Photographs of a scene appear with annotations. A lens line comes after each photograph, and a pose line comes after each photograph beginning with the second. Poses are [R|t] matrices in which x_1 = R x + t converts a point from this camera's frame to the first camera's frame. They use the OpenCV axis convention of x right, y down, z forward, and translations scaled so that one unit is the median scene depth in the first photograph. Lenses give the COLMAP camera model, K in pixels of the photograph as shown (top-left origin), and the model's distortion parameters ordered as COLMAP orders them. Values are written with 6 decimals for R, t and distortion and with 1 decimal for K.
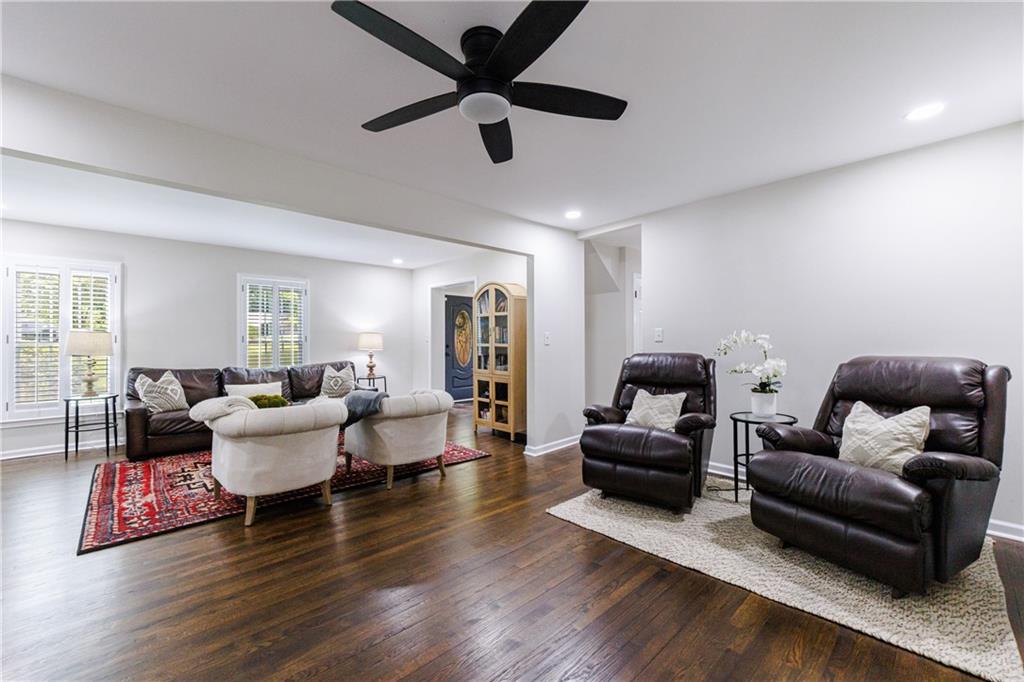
lens RADIAL K [[430.0, 0, 512.0], [0, 430.0, 341.0], [0, 0, 1]] dist [-0.003953, -0.000526]
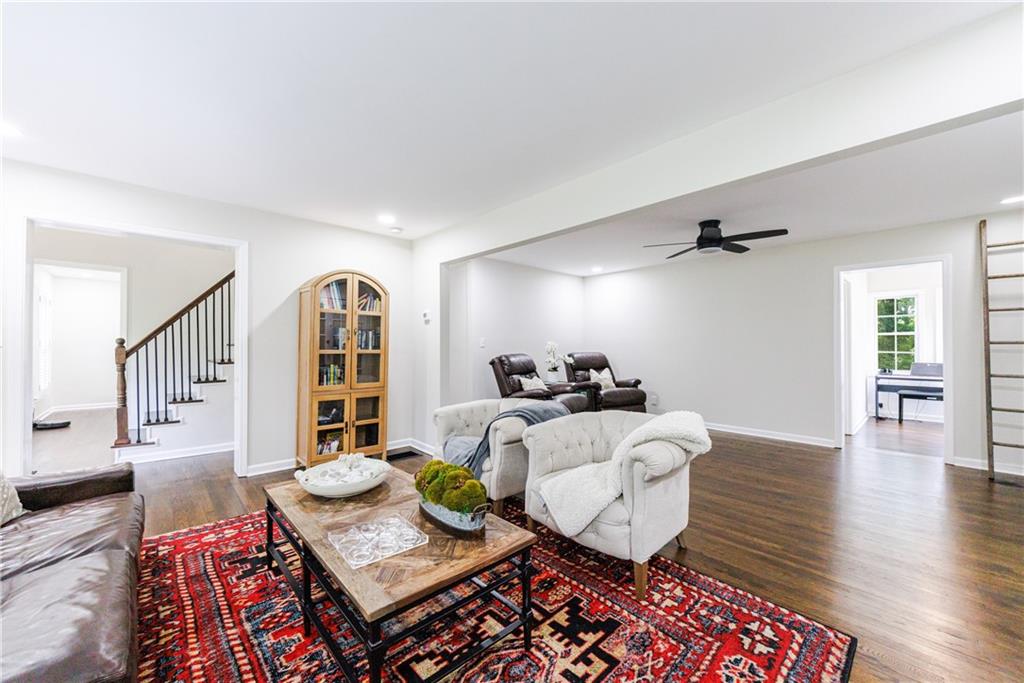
lens RADIAL K [[383.9, 0, 516.8], [0, 383.9, 339.7], [0, 0, 1]] dist [-0.003732, -0.000464]
pose [[-0.010134, 0.022431, 0.999697, -0.771093], [0.000832, 0.999748, -0.022424, 0.003934], [-0.999948, 0.000605, -0.010151, 0.731475]]
